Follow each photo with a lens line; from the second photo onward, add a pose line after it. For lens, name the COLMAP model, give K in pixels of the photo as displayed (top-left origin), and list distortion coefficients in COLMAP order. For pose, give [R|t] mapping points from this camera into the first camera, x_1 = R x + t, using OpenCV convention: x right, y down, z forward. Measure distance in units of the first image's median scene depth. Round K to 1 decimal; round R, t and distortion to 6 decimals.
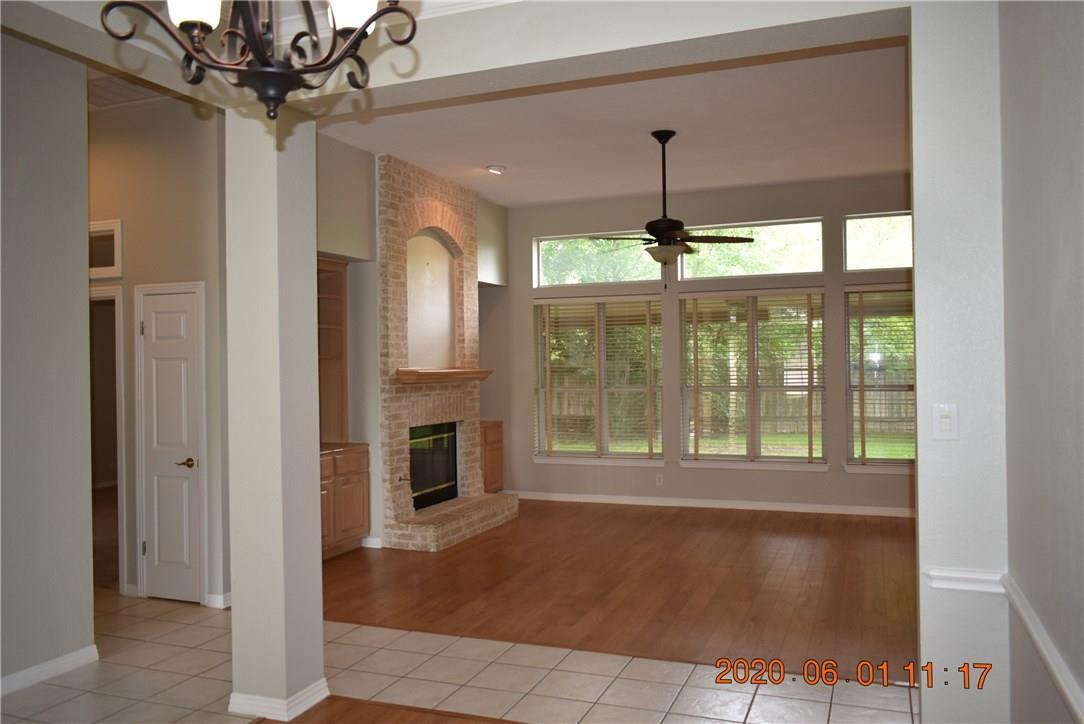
lens RADIAL K [[851.7, 0, 540.4], [0, 851.7, 358.6], [0, 0, 1]] dist [-0.017558, 0.014335]
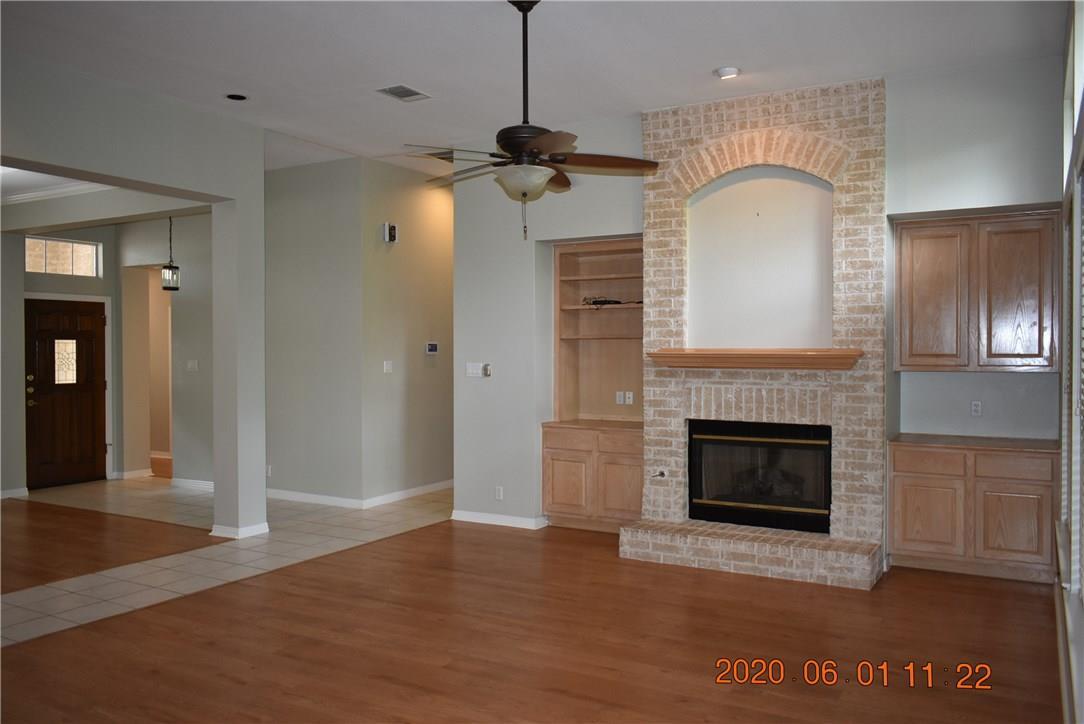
lens RADIAL K [[851.7, 0, 552.3], [0, 851.7, 360.2], [0, 0, 1]] dist [-0.017558, 0.014335]
pose [[-0.140466, 0.026780, -0.989723, 0.627420], [0.007743, 0.999633, 0.025949, -0.000512], [0.990055, -0.004019, -0.140622, 0.876273]]
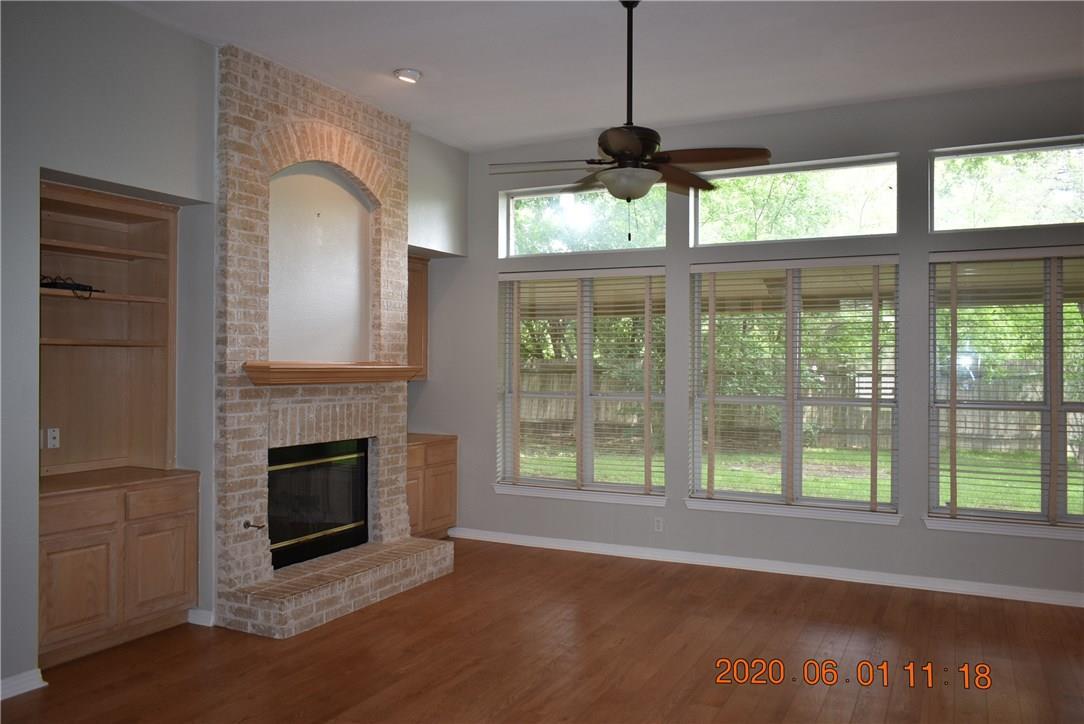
lens RADIAL K [[851.7, 0, 543.3], [0, 851.7, 358.3], [0, 0, 1]] dist [-0.017558, 0.014335]
pose [[0.996228, 0.017838, -0.084916, 0.109629], [-0.017746, 0.999841, 0.001845, 0.002751], [0.084936, -0.000331, 0.996386, 0.297374]]
